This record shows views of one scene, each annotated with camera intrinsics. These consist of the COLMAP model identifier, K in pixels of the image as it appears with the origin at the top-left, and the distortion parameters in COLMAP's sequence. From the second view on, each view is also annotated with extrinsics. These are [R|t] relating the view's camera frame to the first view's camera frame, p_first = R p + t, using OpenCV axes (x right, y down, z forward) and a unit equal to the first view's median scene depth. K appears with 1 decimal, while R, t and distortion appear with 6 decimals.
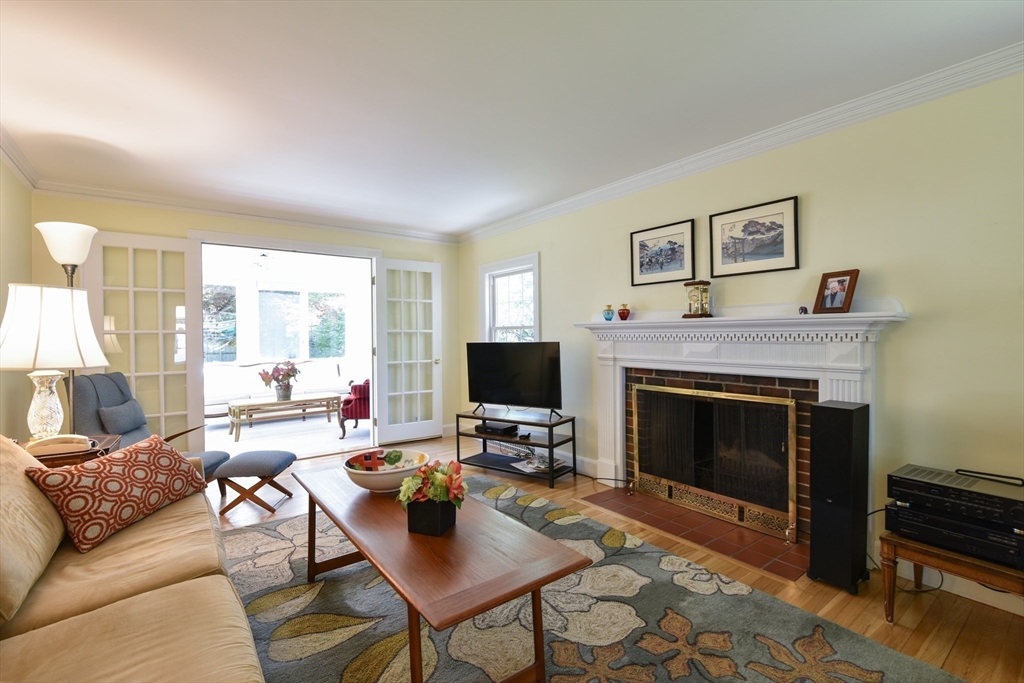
lens RADIAL K [[467.4, 0, 514.3], [0, 467.4, 337.4], [0, 0, 1]] dist [-0.002566, 0.000246]
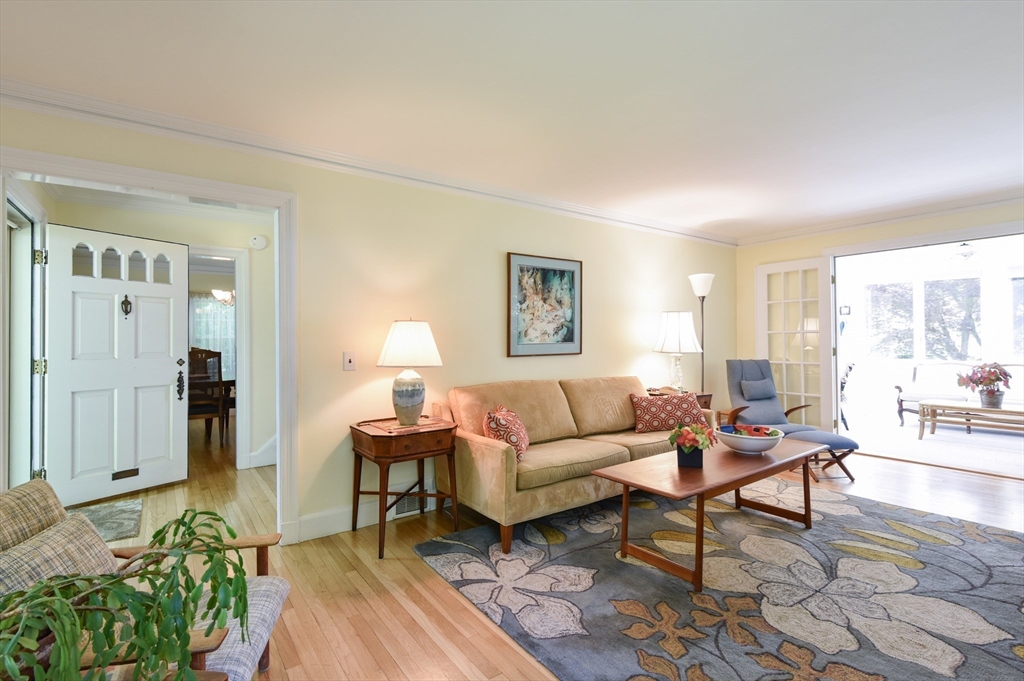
lens RADIAL K [[467.4, 0, 508.4], [0, 467.4, 339.0], [0, 0, 1]] dist [-0.002566, 0.000246]
pose [[-0.015561, 0.009756, -0.999831, 0.583989], [0.004401, 0.999943, 0.009688, -0.007398], [0.999869, -0.004250, -0.015603, 0.188053]]
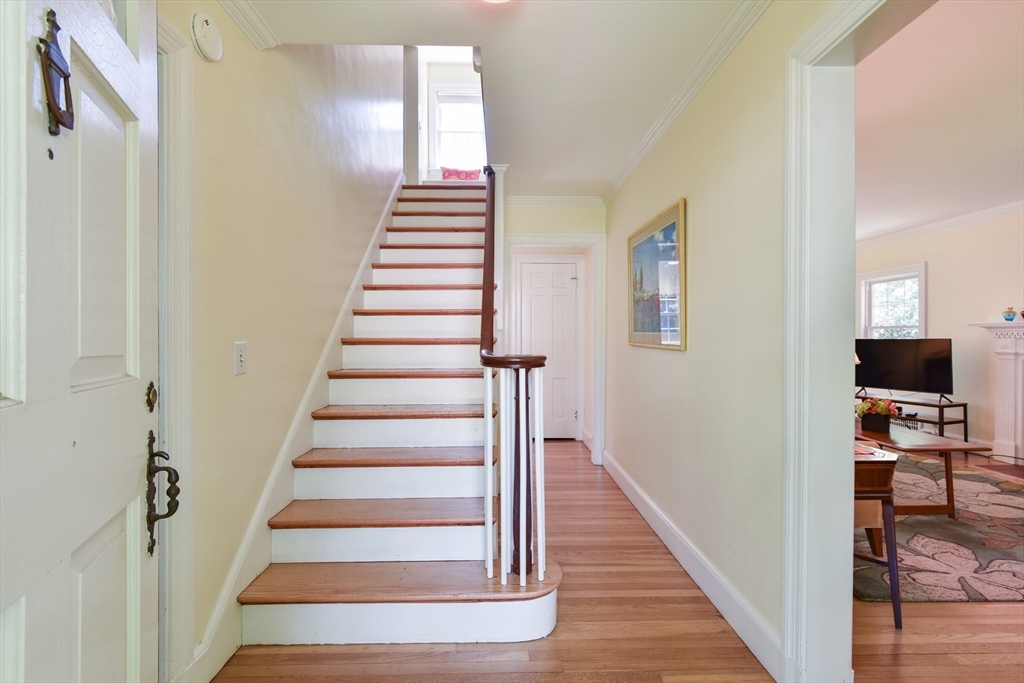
lens RADIAL K [[467.4, 0, 514.8], [0, 467.4, 339.0], [0, 0, 1]] dist [-0.002566, 0.000246]
pose [[0.813130, 0.012266, -0.581953, -0.115902], [-0.010036, 0.999925, 0.007053, 0.013208], [0.581996, 0.000106, 0.813192, -0.619694]]
